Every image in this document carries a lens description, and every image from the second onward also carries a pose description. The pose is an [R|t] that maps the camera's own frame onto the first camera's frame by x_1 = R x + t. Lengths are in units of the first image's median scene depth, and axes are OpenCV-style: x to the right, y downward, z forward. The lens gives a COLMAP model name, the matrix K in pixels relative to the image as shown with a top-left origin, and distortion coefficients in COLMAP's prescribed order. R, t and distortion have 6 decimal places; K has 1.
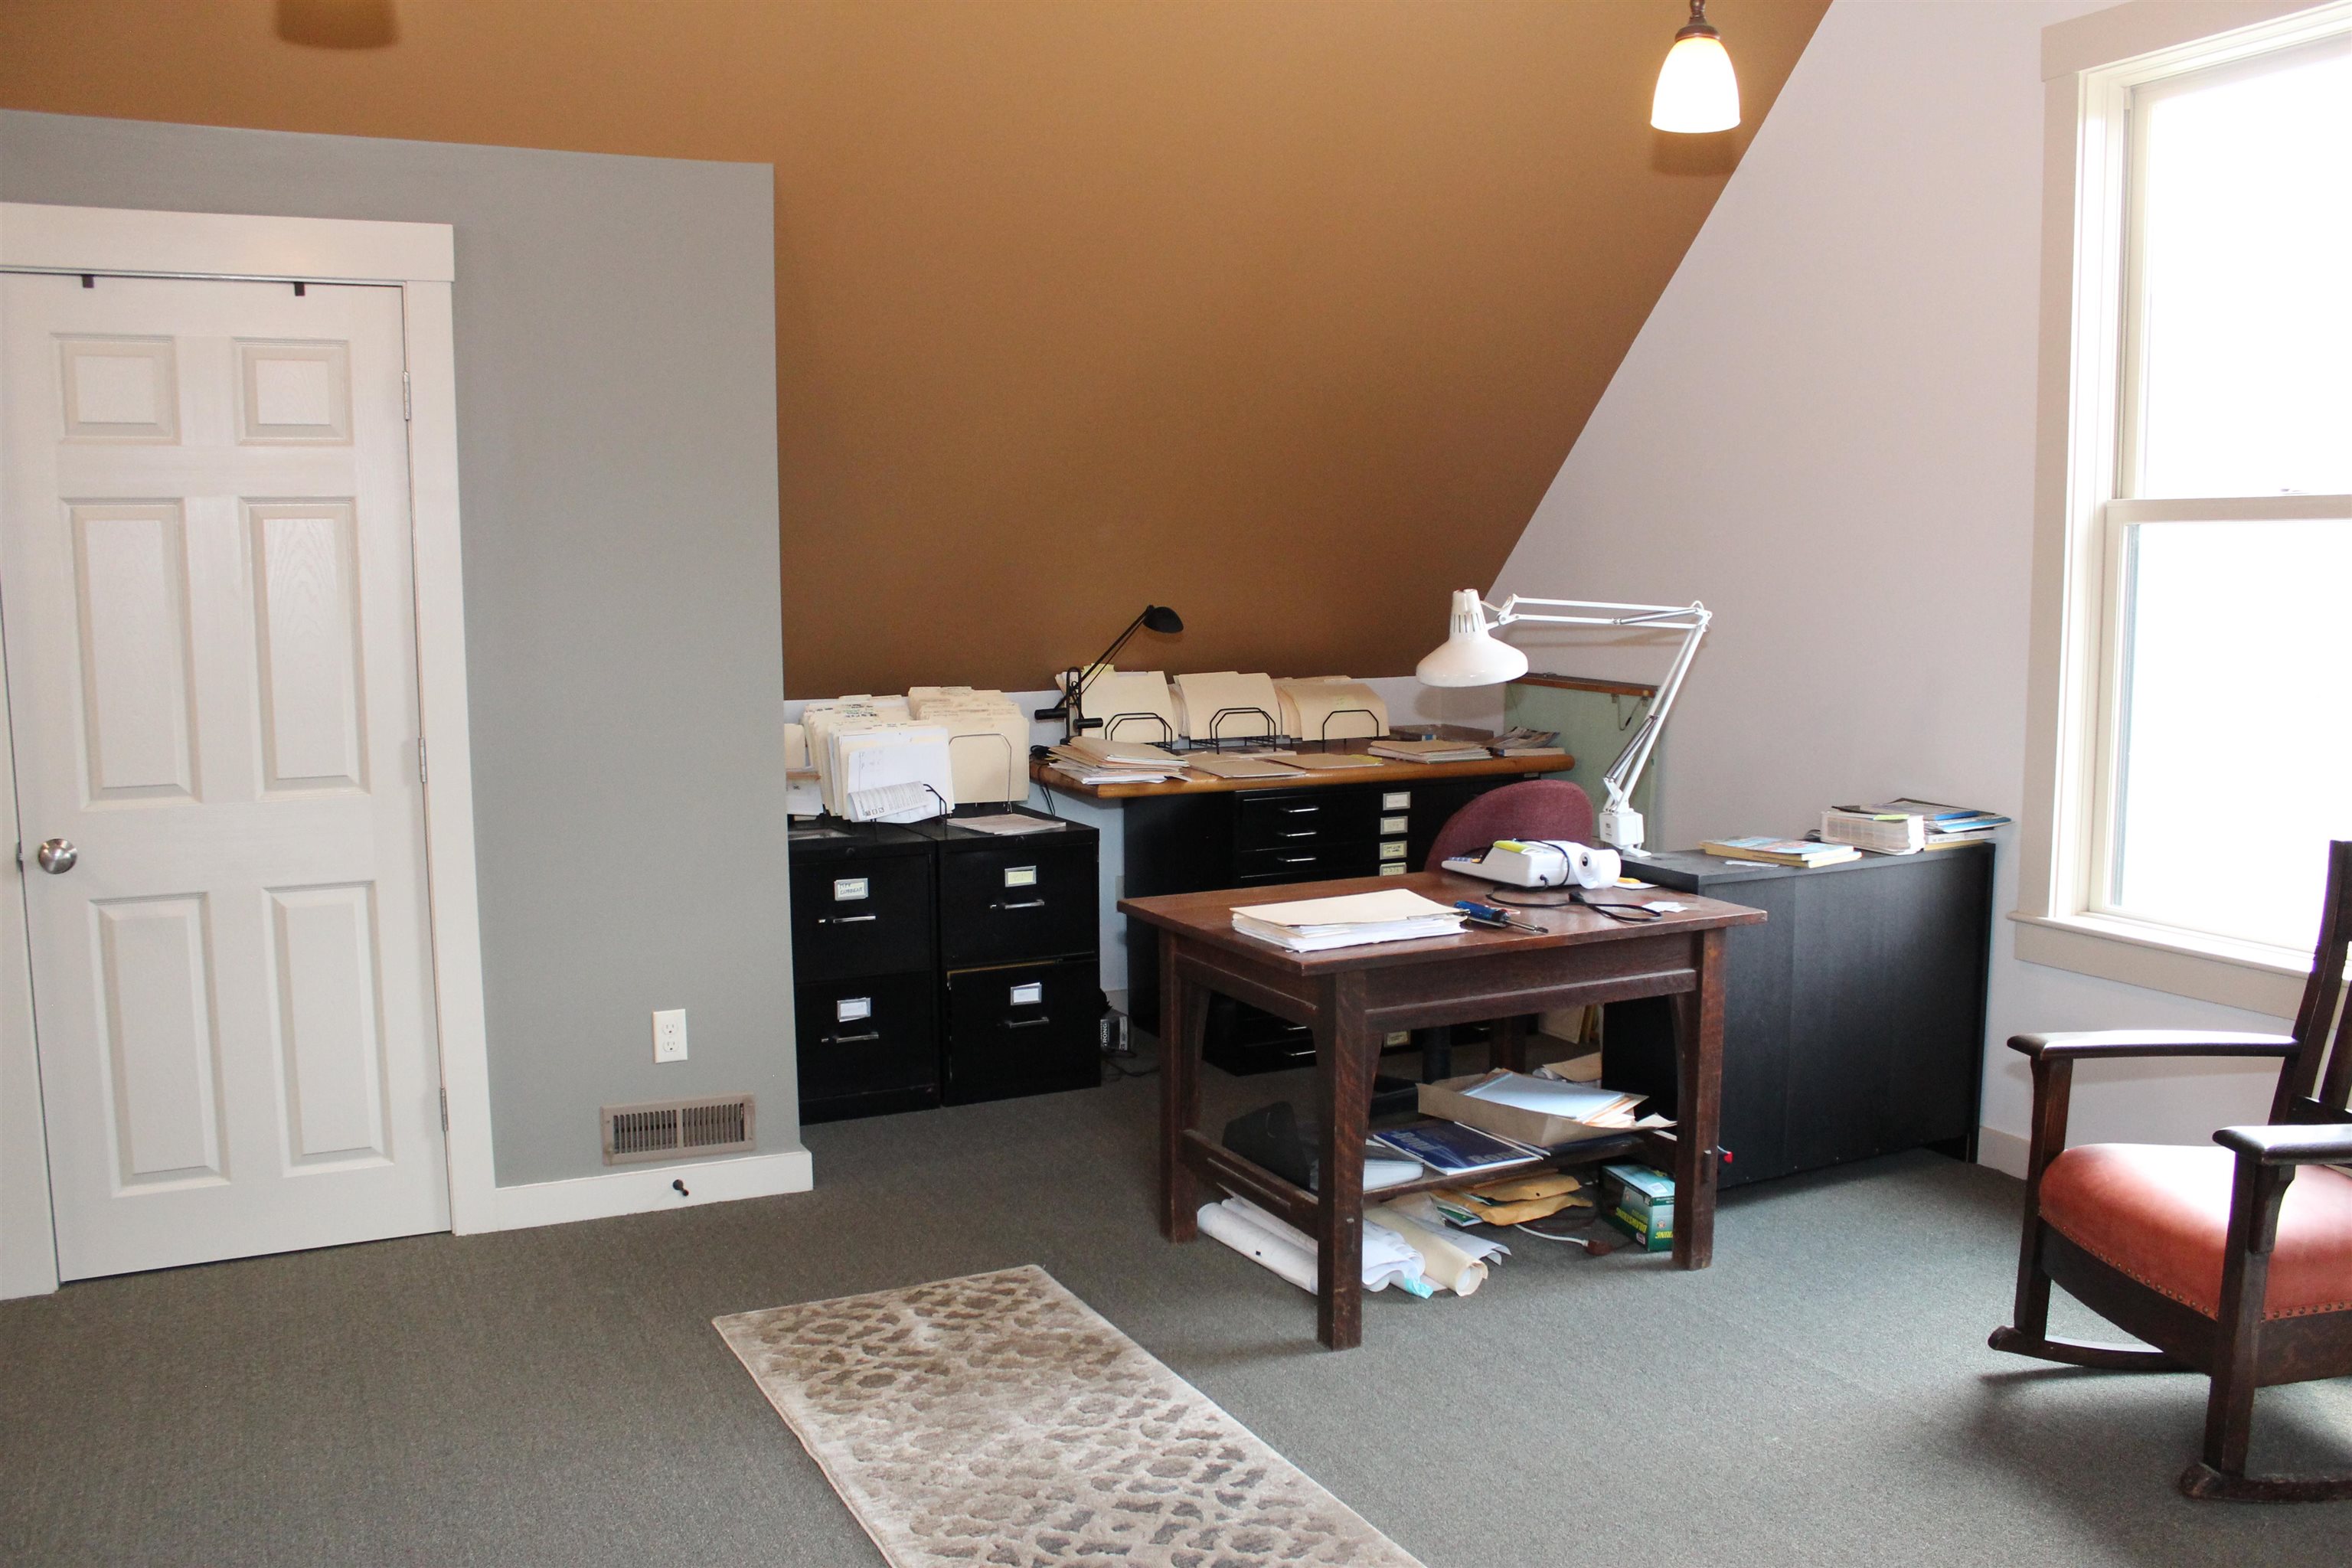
lens RADIAL K [[1969.0, 0, 1198.7], [0, 1969.0, 796.2], [0, 0, 1]] dist [-0.171335, 0.161795]
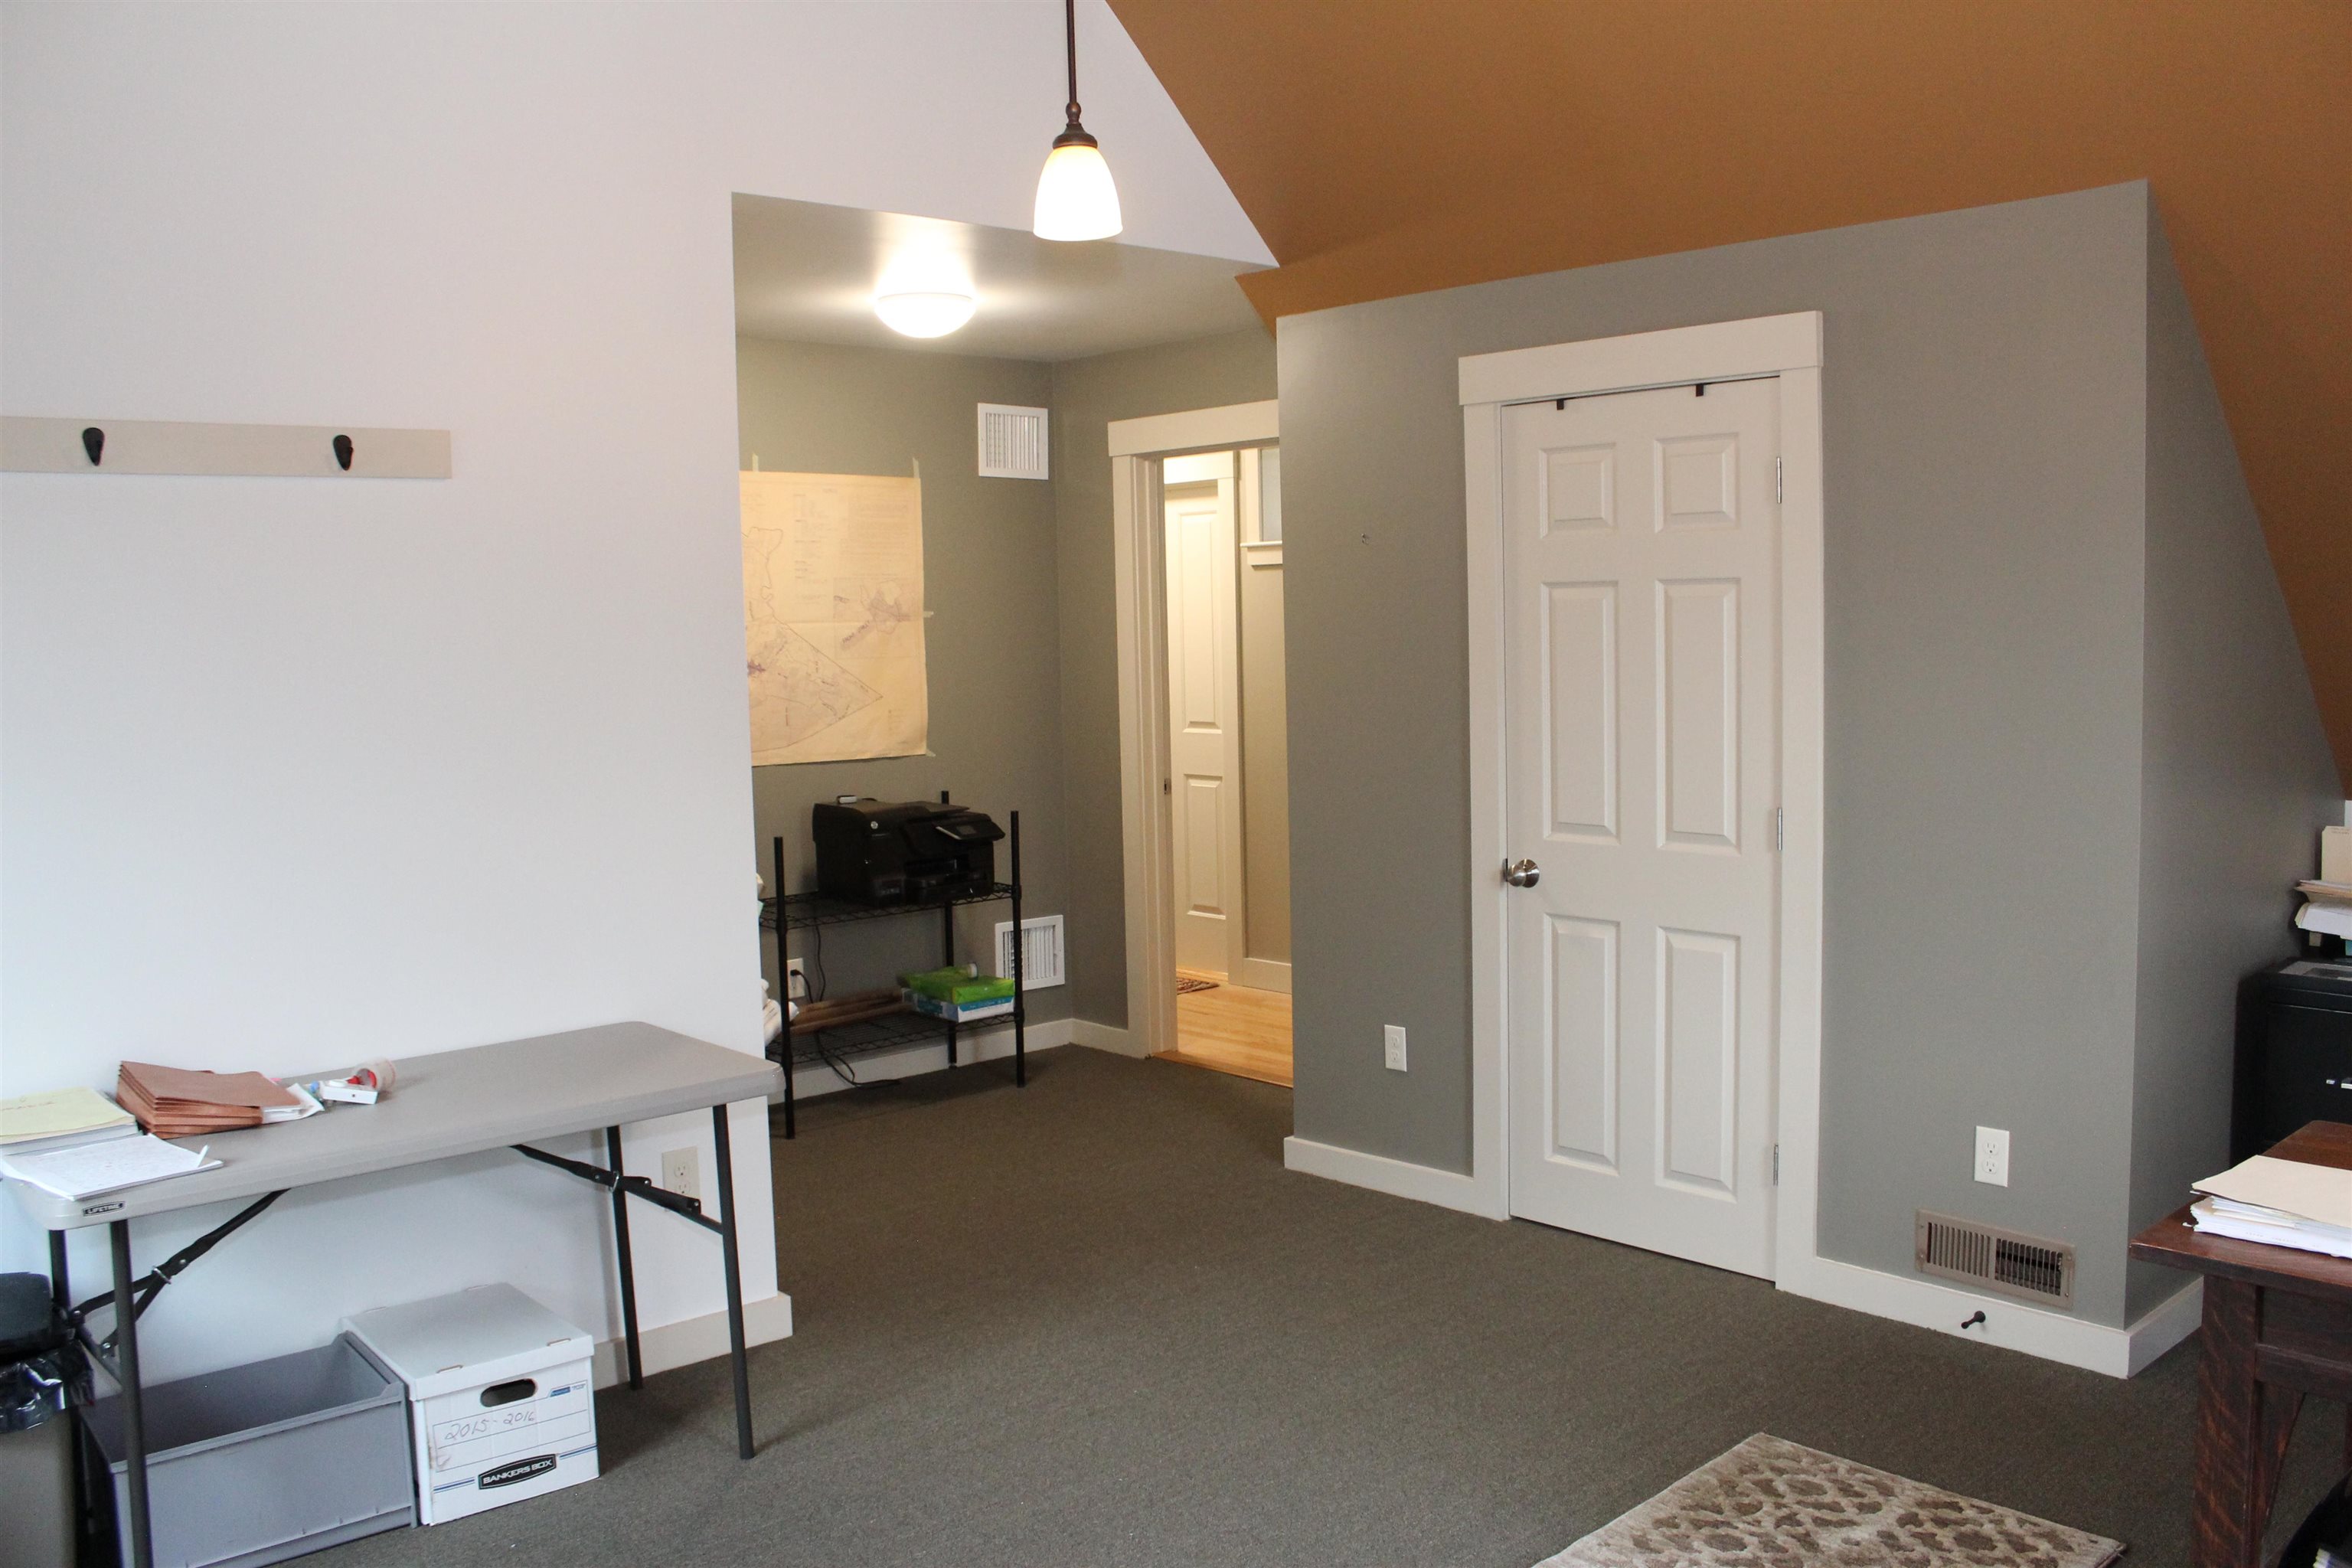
lens RADIAL K [[1969.0, 0, 1198.7], [0, 1969.0, 796.2], [0, 0, 1]] dist [-0.171335, 0.161795]
pose [[0.277867, 0.087120, -0.956661, 0.529625], [-0.093216, 0.993625, 0.063411, -0.076193], [0.956086, 0.071556, 0.284216, 0.413161]]
